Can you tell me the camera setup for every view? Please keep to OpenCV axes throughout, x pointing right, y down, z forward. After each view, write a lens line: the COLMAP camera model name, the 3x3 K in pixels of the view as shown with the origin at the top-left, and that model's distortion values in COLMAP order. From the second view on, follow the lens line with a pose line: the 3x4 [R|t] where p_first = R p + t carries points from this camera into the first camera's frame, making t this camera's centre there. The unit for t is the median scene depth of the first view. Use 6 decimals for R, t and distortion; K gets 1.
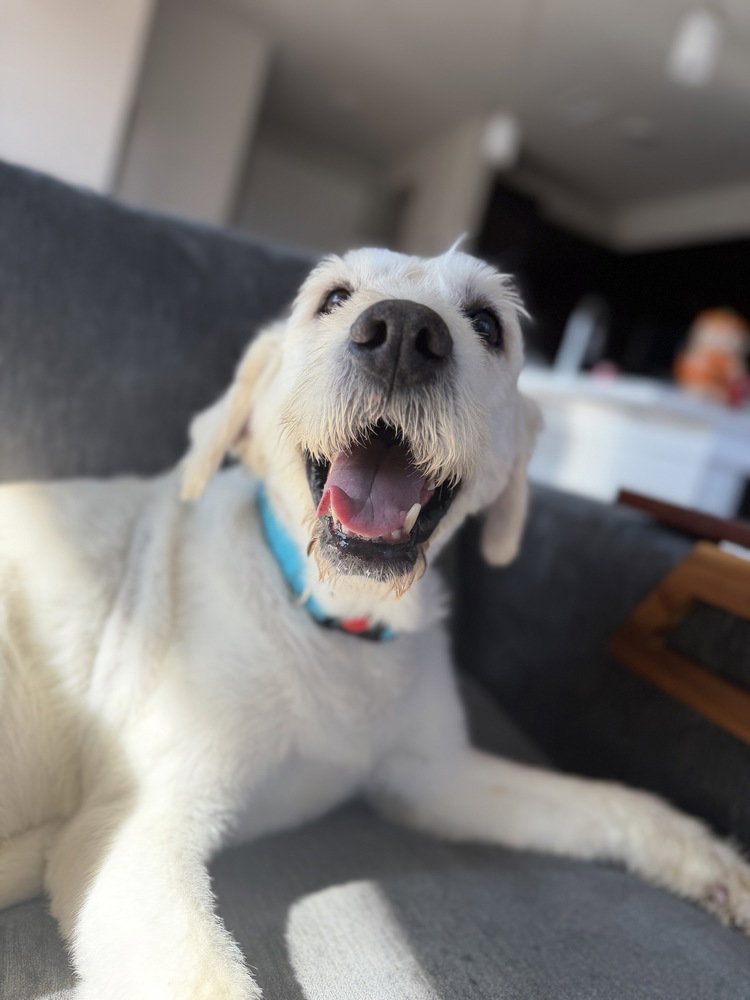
lens RADIAL K [[711.6, 0, 375.0], [0, 711.6, 500.0], [0, 0, 1]] dist [-0.002303, -0.001067]
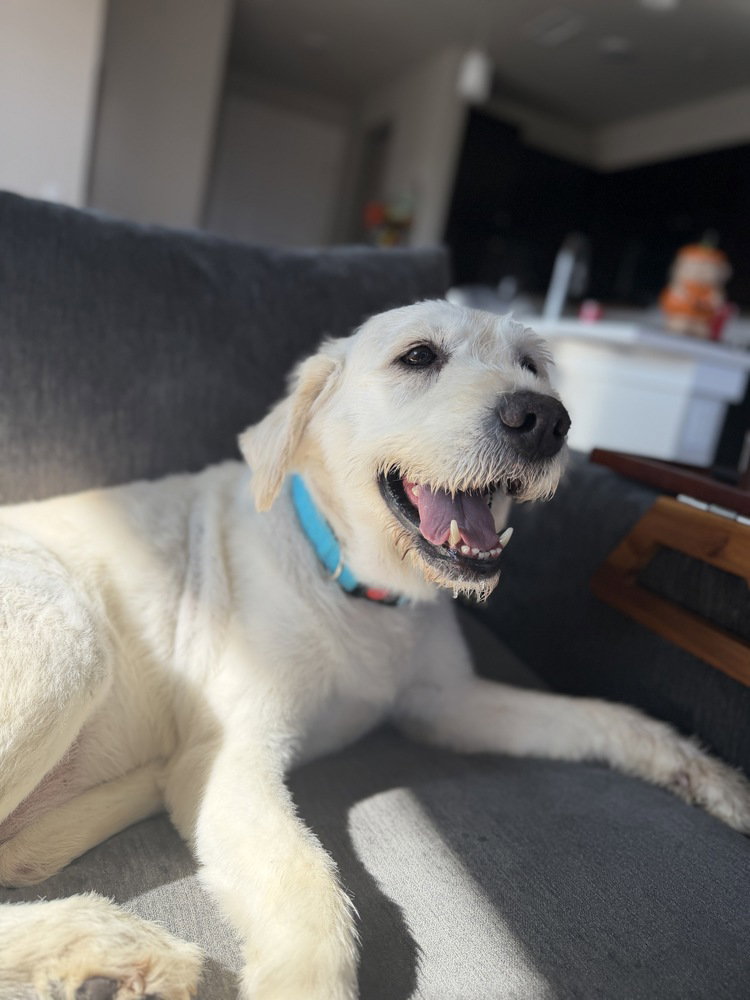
lens RADIAL K [[697.0, 0, 358.9], [0, 697.0, 497.8], [0, 0, 1]] dist [0.108177, -0.162210]
pose [[0.996599, -0.077049, -0.029232, -0.010015], [0.079339, 0.992993, 0.087580, -0.095896], [0.022280, -0.089602, 0.995728, -0.214333]]
